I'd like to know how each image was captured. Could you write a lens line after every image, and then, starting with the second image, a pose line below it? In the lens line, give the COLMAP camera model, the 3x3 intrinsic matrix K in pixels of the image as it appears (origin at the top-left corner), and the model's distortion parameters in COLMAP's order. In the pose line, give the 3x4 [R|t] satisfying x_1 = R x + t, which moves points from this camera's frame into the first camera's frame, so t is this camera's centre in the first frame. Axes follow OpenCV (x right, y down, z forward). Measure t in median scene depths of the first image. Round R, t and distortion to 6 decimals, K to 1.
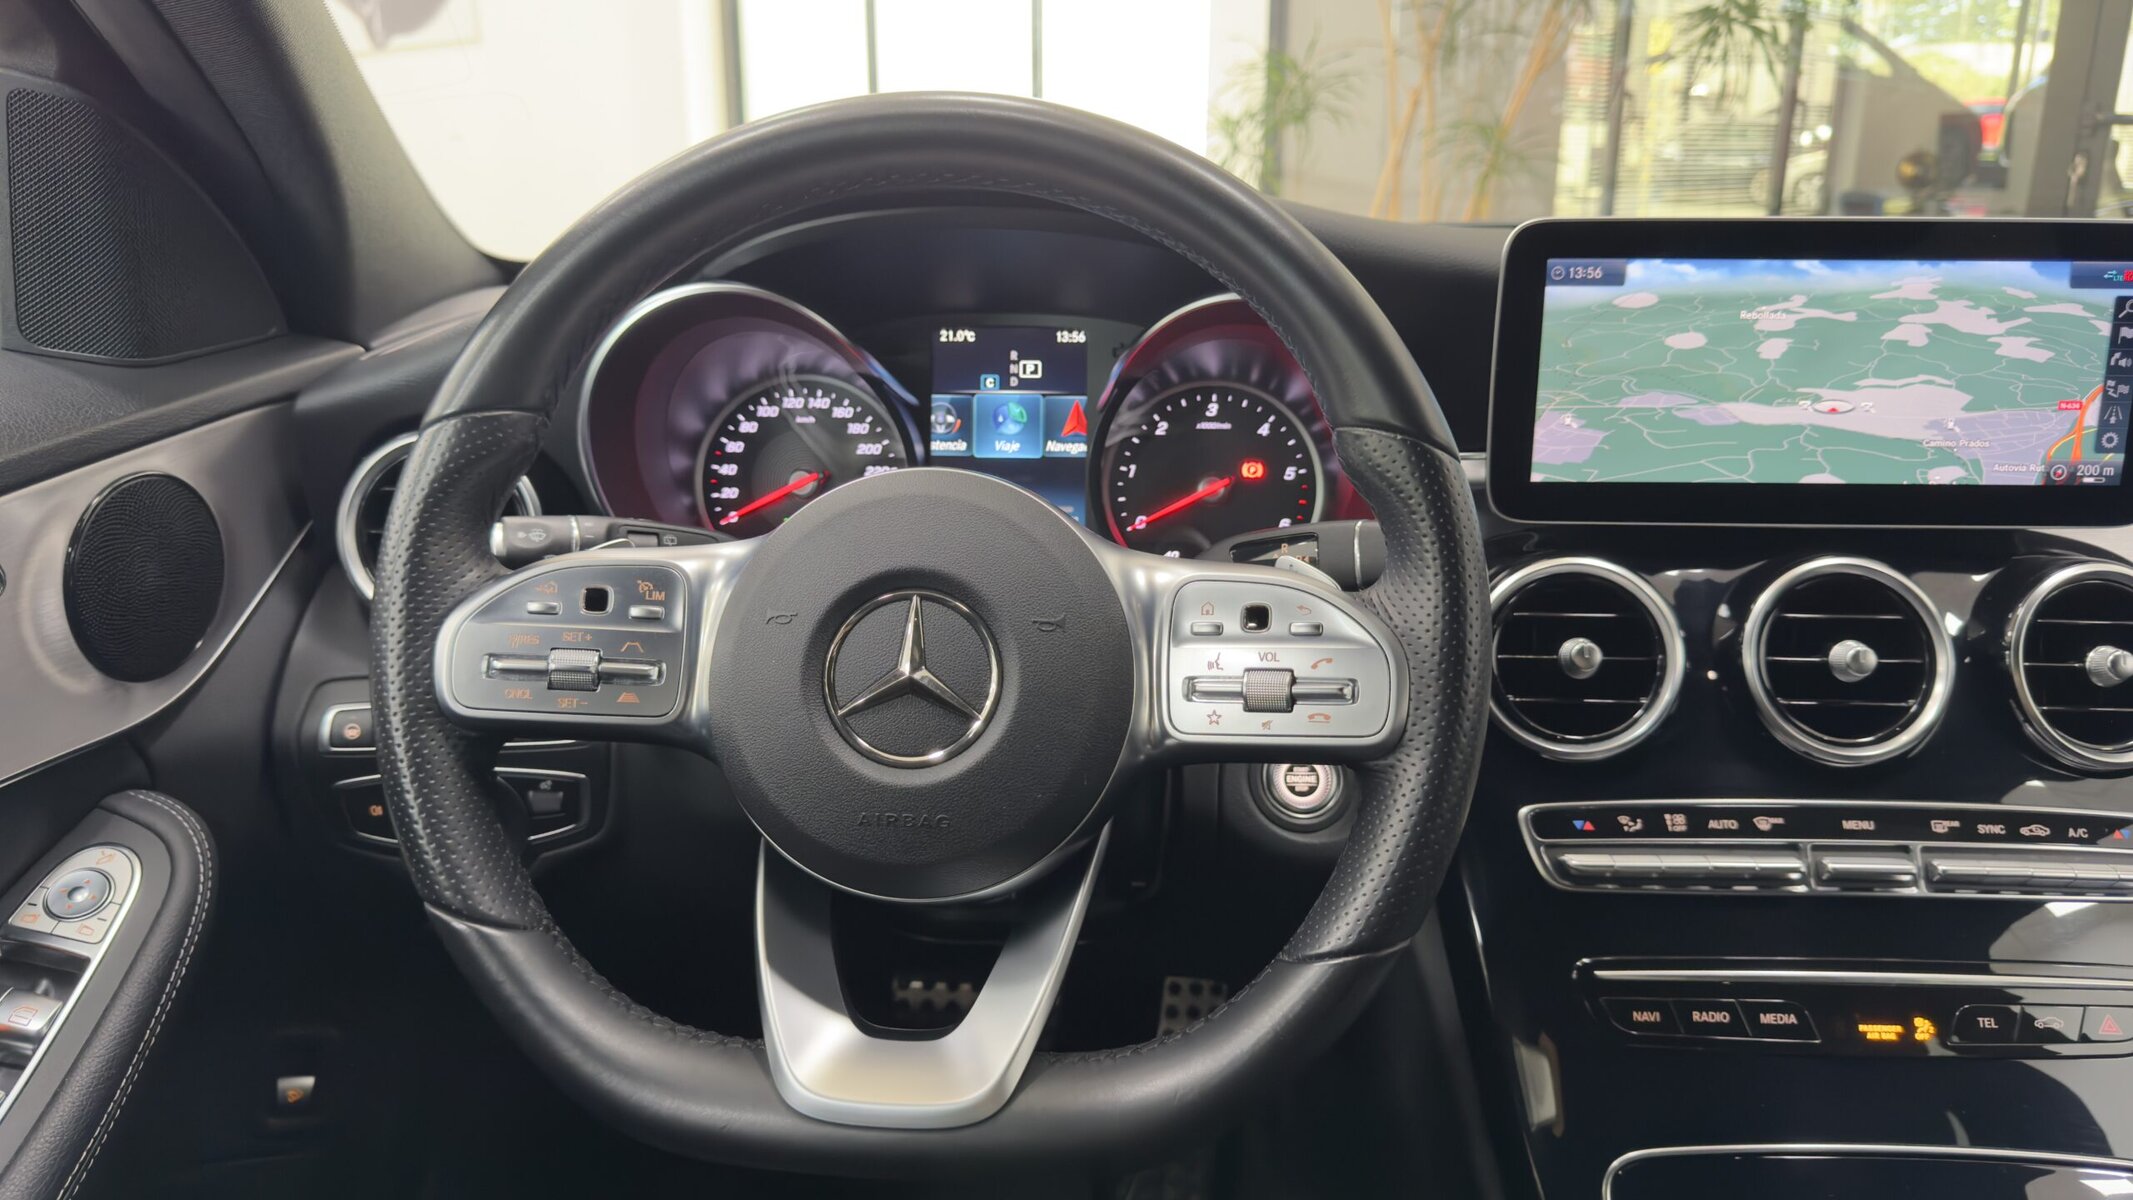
lens RADIAL K [[1269.5, 0, 1066.5], [0, 1269.5, 600.0], [0, 0, 1]] dist [-0.001100, 0.001369]
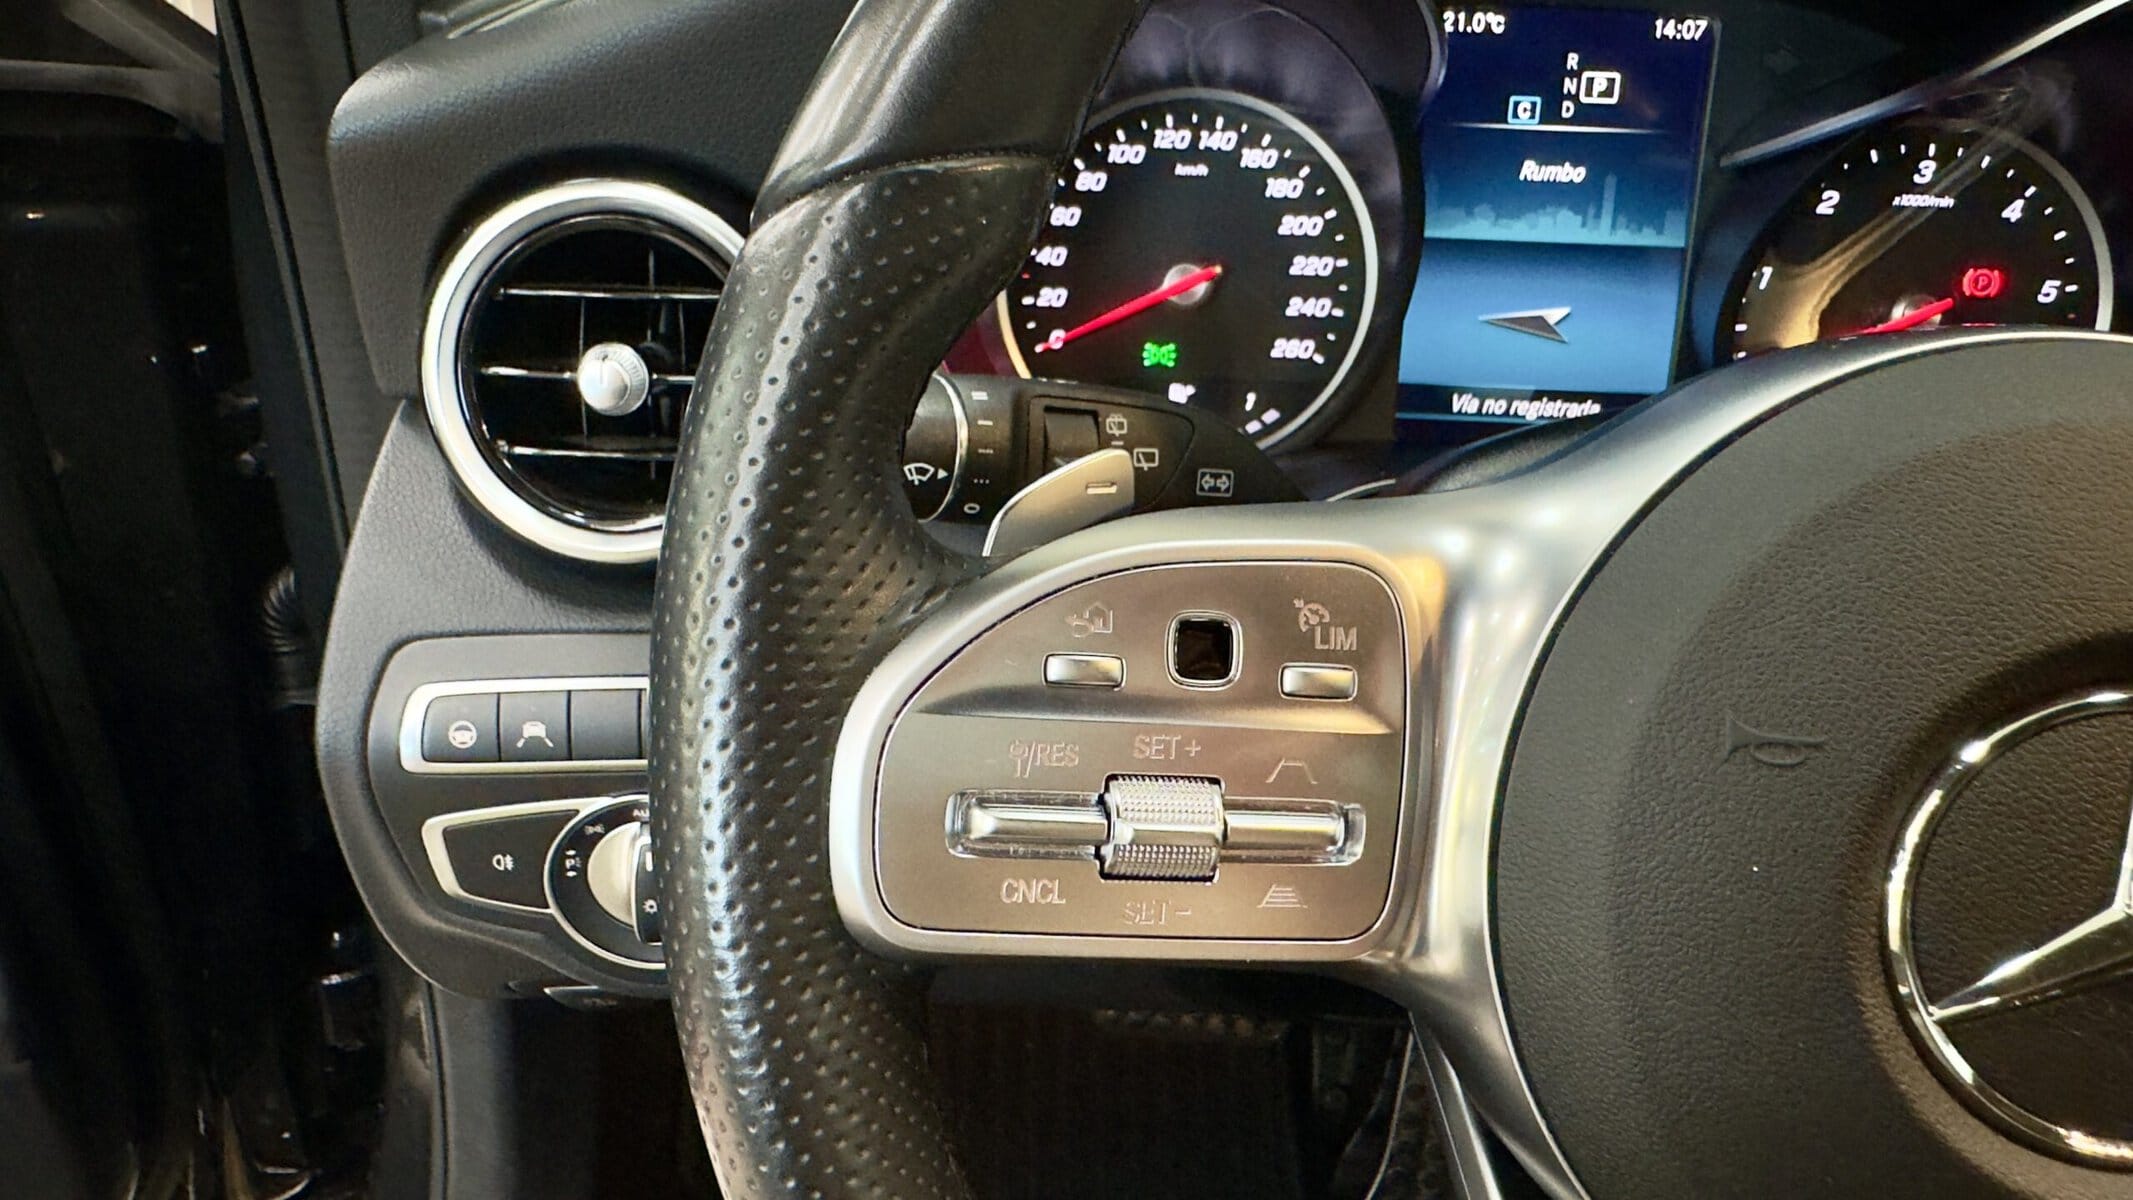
lens RADIAL K [[1494.0, 0, 1066.5], [0, 1494.0, 600.0], [0, 0, 1]] dist [-0.029118, -0.000617]
pose [[0.998834, 0.031626, -0.036470, -0.232929], [-0.025894, 0.988629, 0.148131, -0.049497], [0.040740, -0.147014, 0.988295, 0.313500]]
